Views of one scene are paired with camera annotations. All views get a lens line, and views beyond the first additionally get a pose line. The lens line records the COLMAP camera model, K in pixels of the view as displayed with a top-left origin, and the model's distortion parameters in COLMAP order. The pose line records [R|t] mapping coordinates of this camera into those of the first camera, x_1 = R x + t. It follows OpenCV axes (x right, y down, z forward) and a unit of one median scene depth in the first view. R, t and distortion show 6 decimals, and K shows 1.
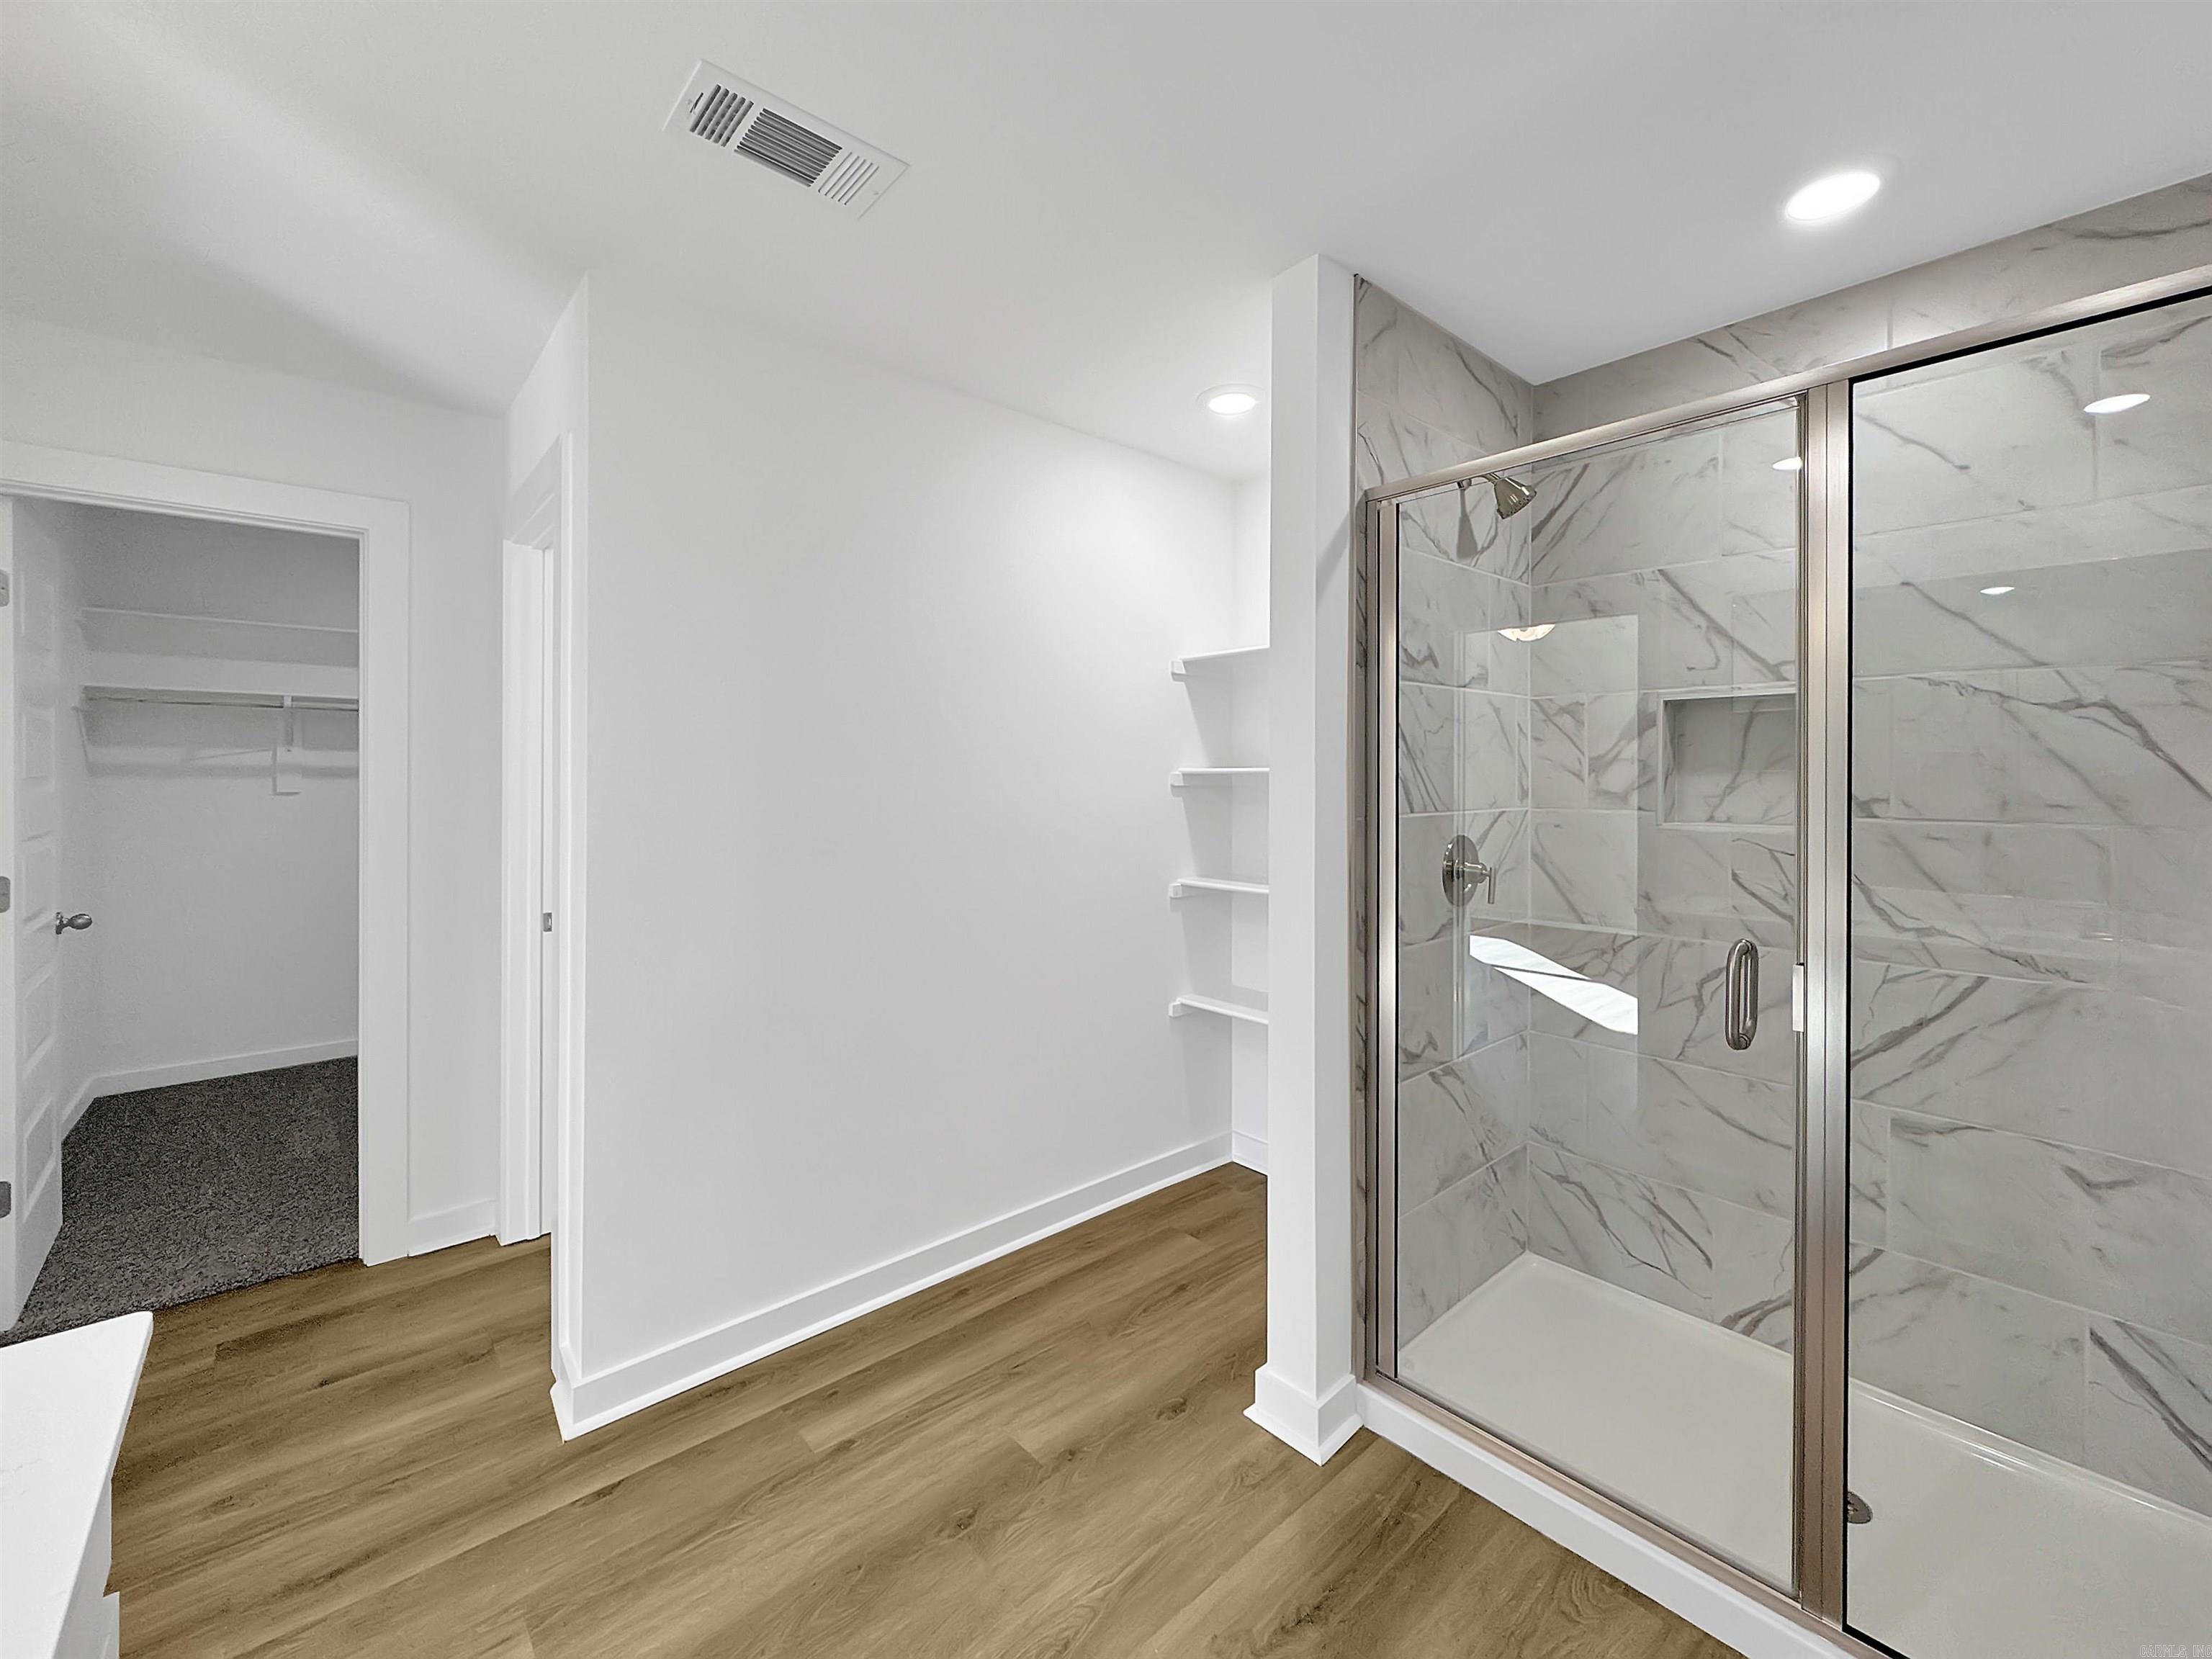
lens RADIAL K [[907.8, 0, 1086.9], [0, 907.8, 781.4], [0, 0, 1]] dist [-0.001778, -0.000797]
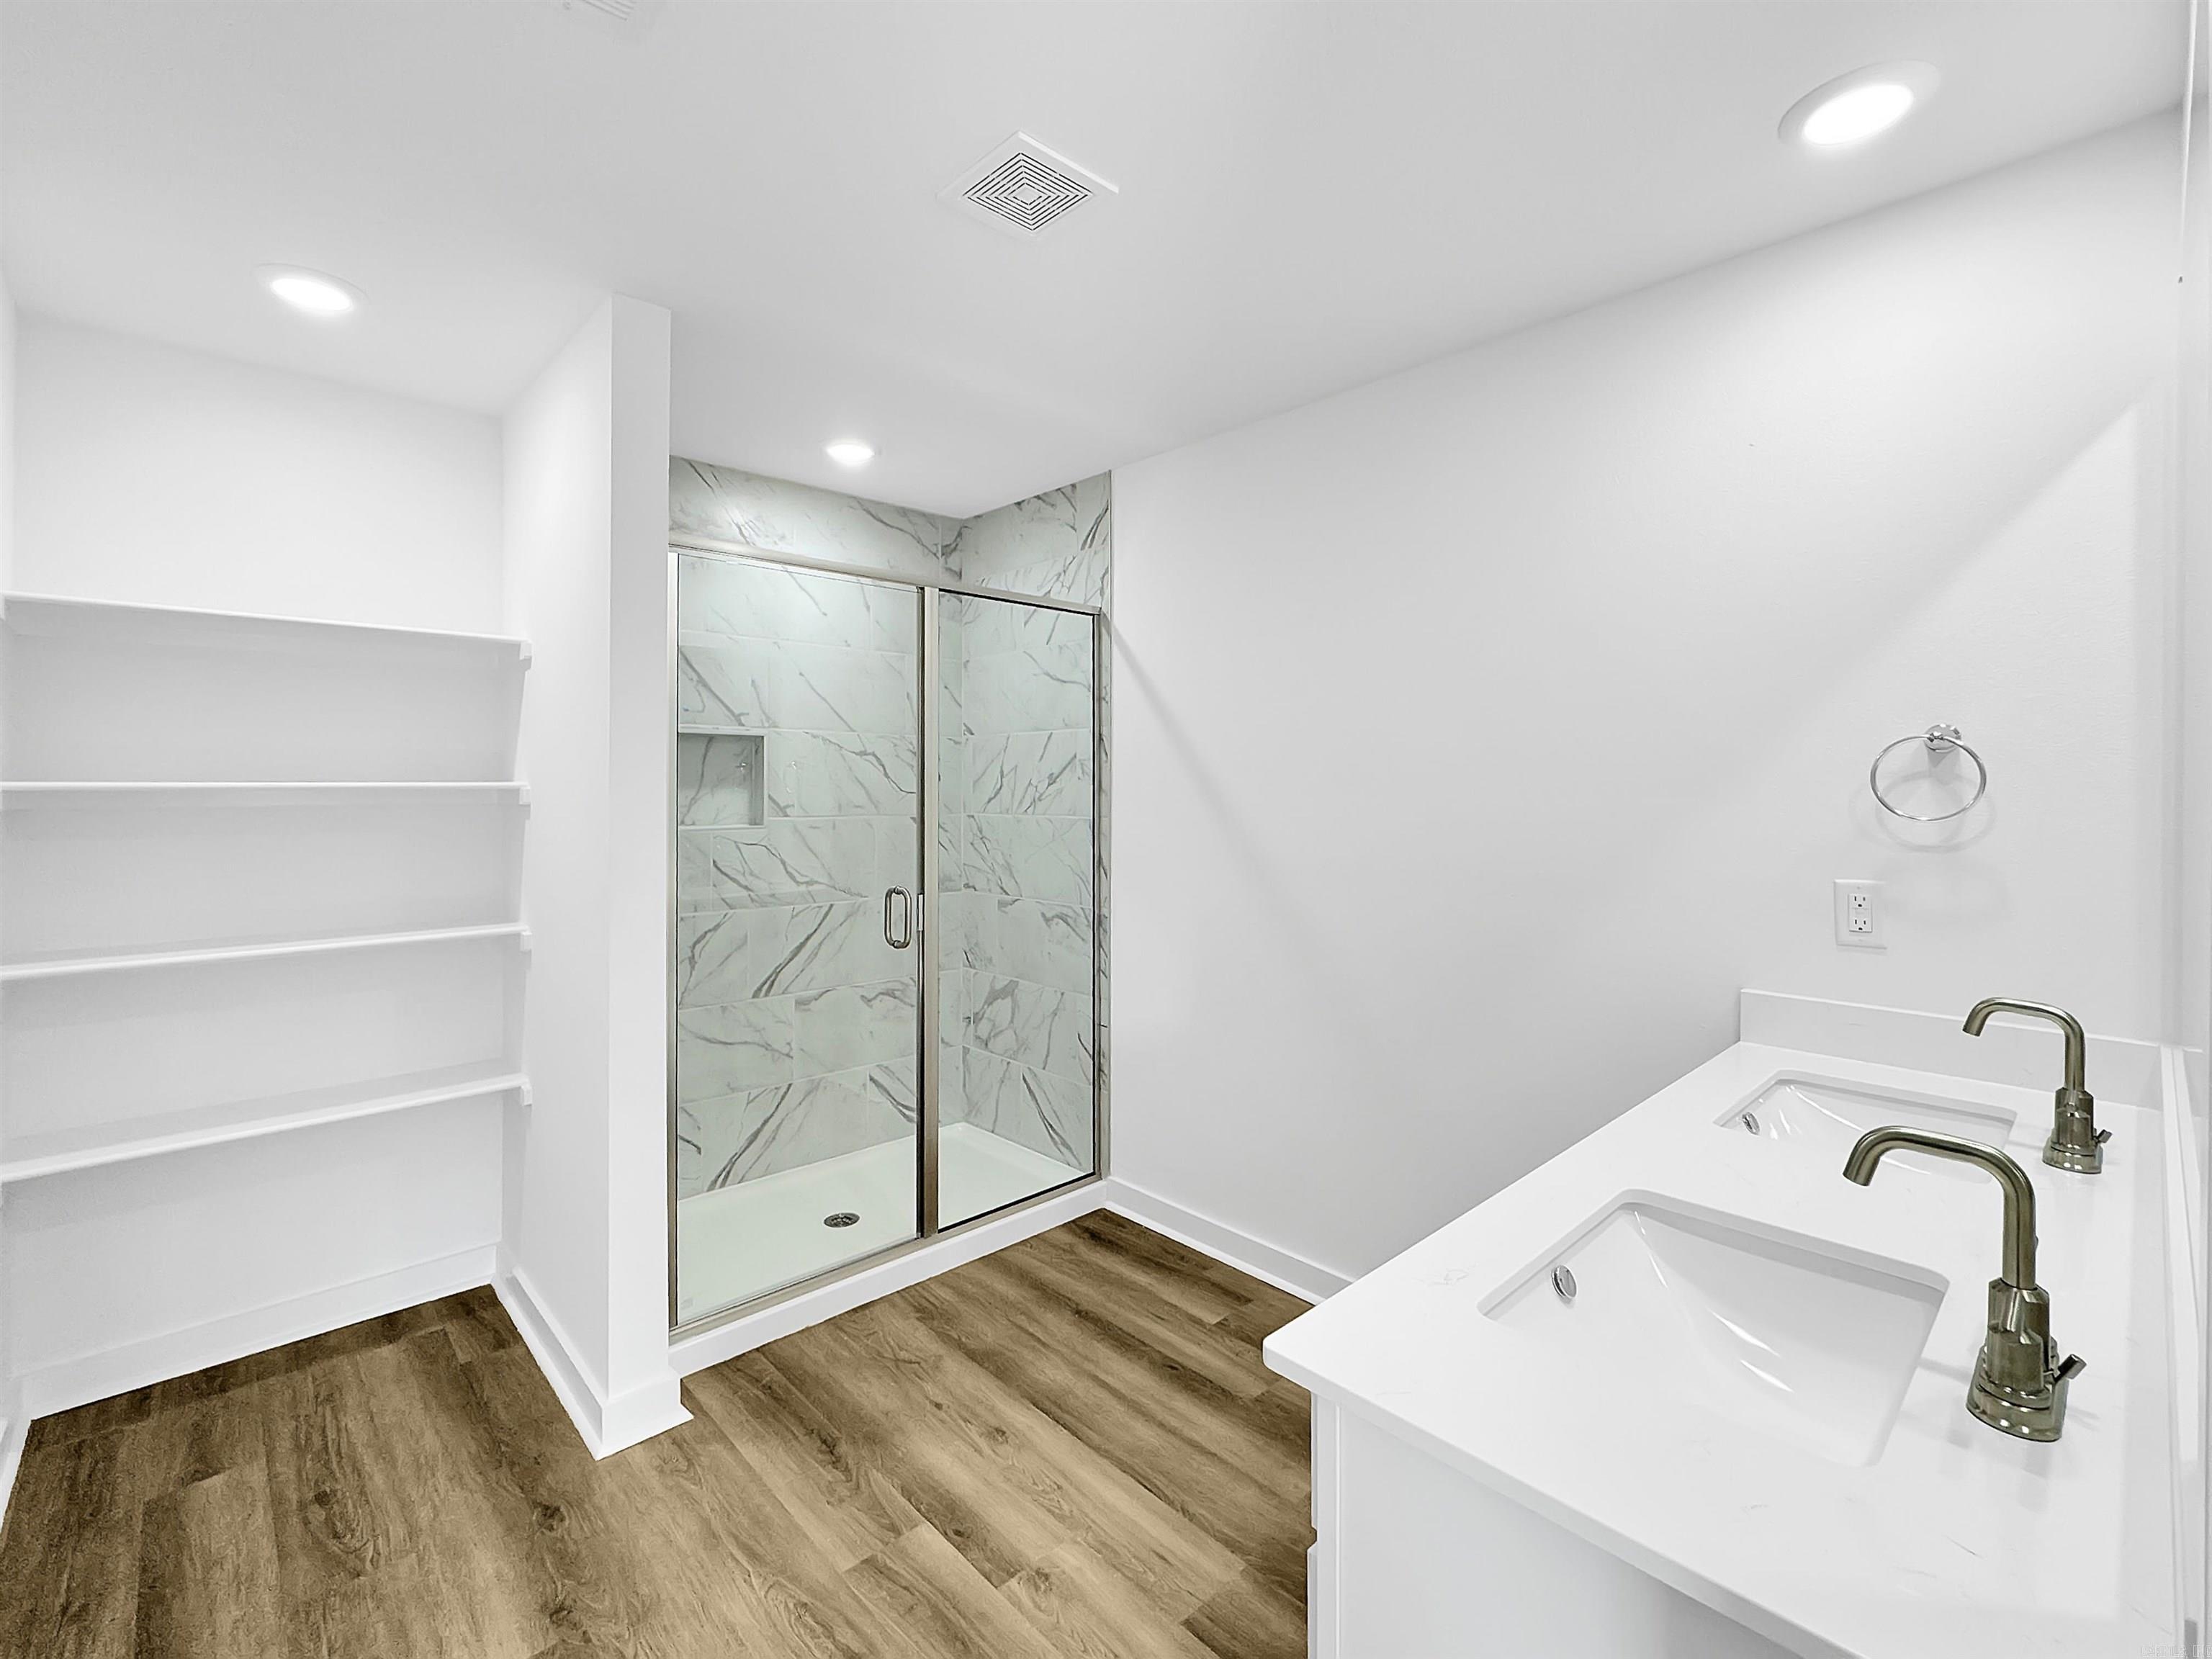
lens RADIAL K [[969.8, 0, 1104.6], [0, 969.8, 808.3], [0, 0, 1]] dist [0.000637, 0.000311]
pose [[-0.039951, -0.025014, 0.998888, -0.955651], [0.002661, 0.999680, 0.025141, -0.018082], [-0.999198, 0.003662, -0.039872, 0.560081]]
